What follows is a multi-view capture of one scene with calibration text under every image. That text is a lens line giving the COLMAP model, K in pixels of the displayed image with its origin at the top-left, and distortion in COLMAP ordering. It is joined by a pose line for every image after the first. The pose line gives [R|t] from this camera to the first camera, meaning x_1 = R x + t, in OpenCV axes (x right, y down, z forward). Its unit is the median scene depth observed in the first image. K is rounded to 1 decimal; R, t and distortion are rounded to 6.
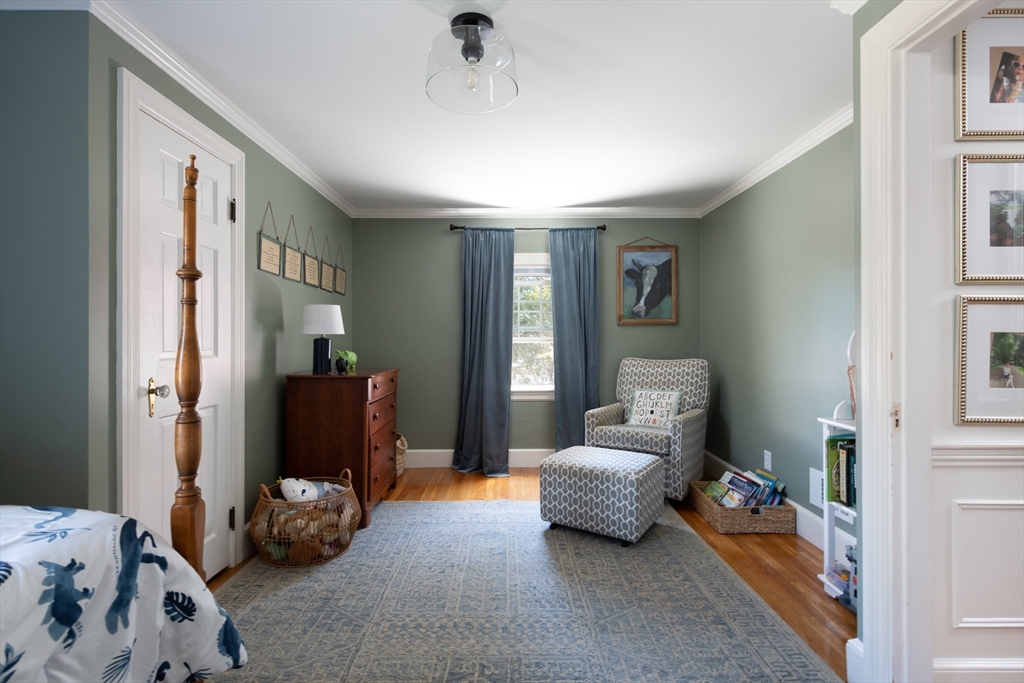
lens RADIAL K [[521.2, 0, 510.2], [0, 521.2, 337.9], [0, 0, 1]] dist [-0.000249, -0.000034]
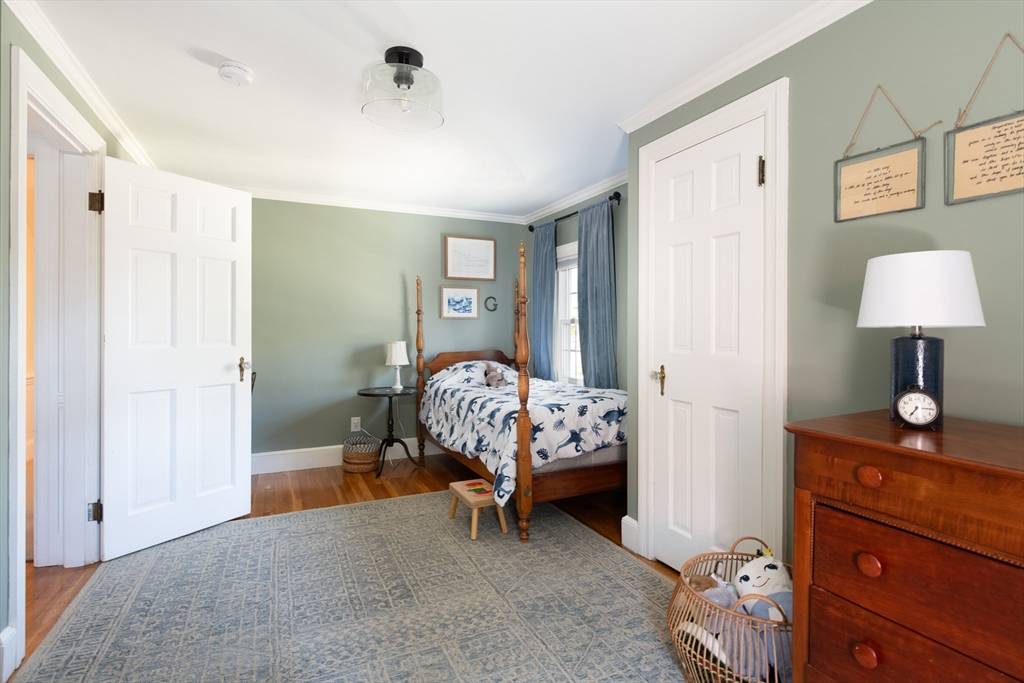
lens RADIAL K [[521.2, 0, 512.5], [0, 521.2, 334.7], [0, 0, 1]] dist [-0.000249, -0.000034]
pose [[-0.911868, -0.002911, -0.410473, 0.159594], [-0.005054, 0.999979, 0.004136, 0.001680], [0.410452, 0.005846, -0.911863, 1.967453]]
